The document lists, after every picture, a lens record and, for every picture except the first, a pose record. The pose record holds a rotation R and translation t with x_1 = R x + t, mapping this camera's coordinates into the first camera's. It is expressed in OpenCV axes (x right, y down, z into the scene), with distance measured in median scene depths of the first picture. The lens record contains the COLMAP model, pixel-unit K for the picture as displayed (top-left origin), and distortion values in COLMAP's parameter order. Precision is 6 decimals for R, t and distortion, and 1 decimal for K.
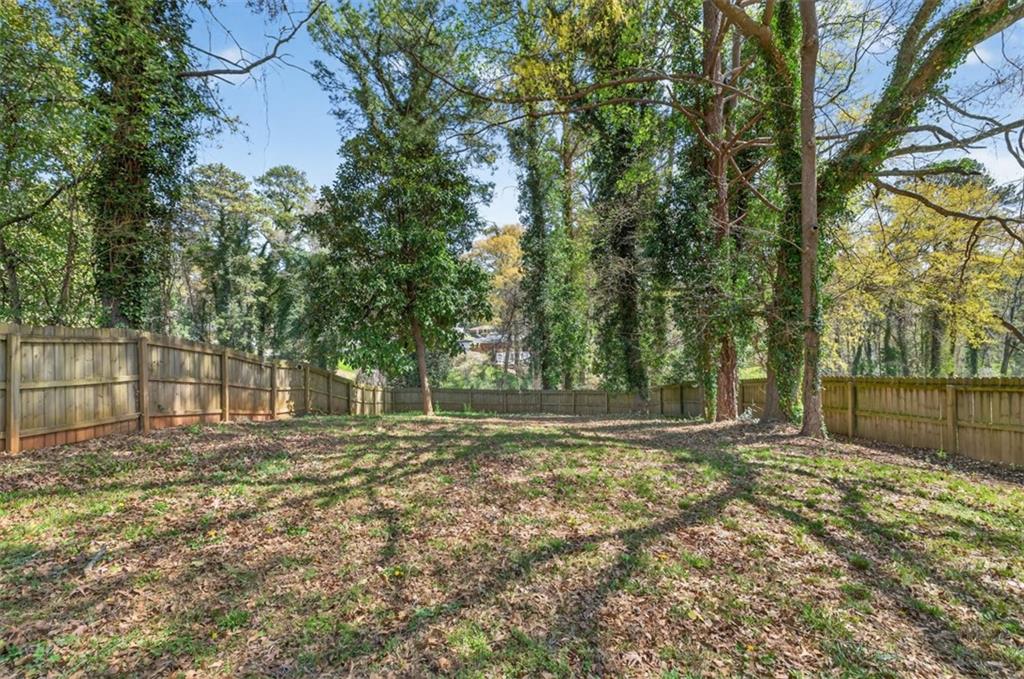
lens RADIAL K [[431.7, 0, 508.9], [0, 431.7, 330.2], [0, 0, 1]] dist [0.000693, -0.000150]
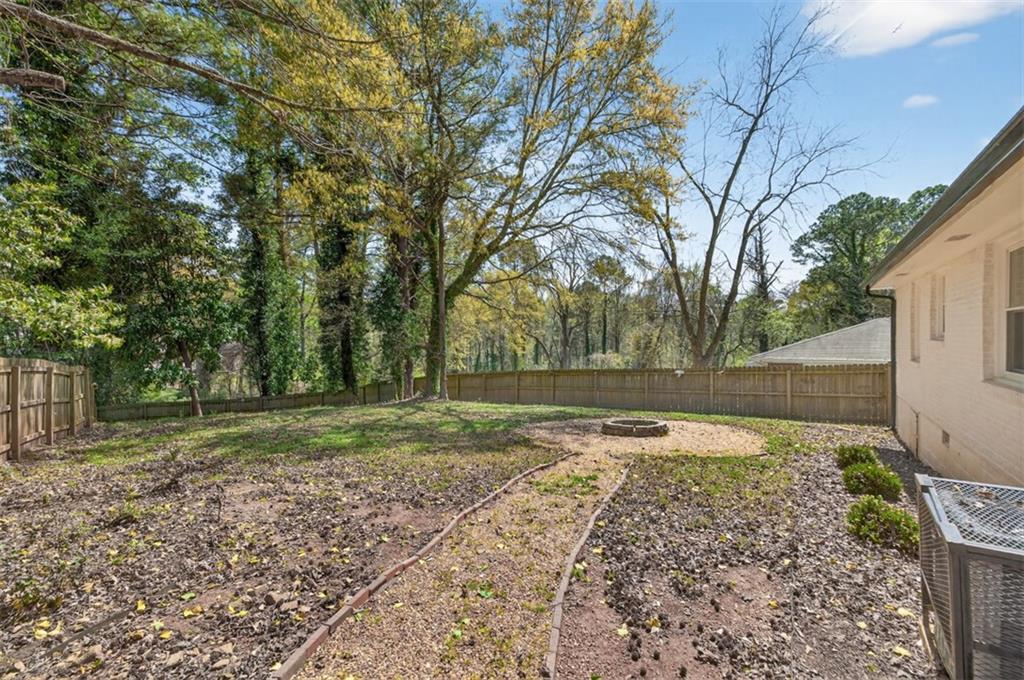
lens RADIAL K [[431.7, 0, 508.9], [0, 431.7, 330.7], [0, 0, 1]] dist [0.000693, -0.000150]
pose [[0.745246, 0.016872, 0.666576, -0.400813], [-0.009579, 0.999848, -0.014598, -0.065719], [-0.666721, 0.004494, 0.745294, -0.663390]]
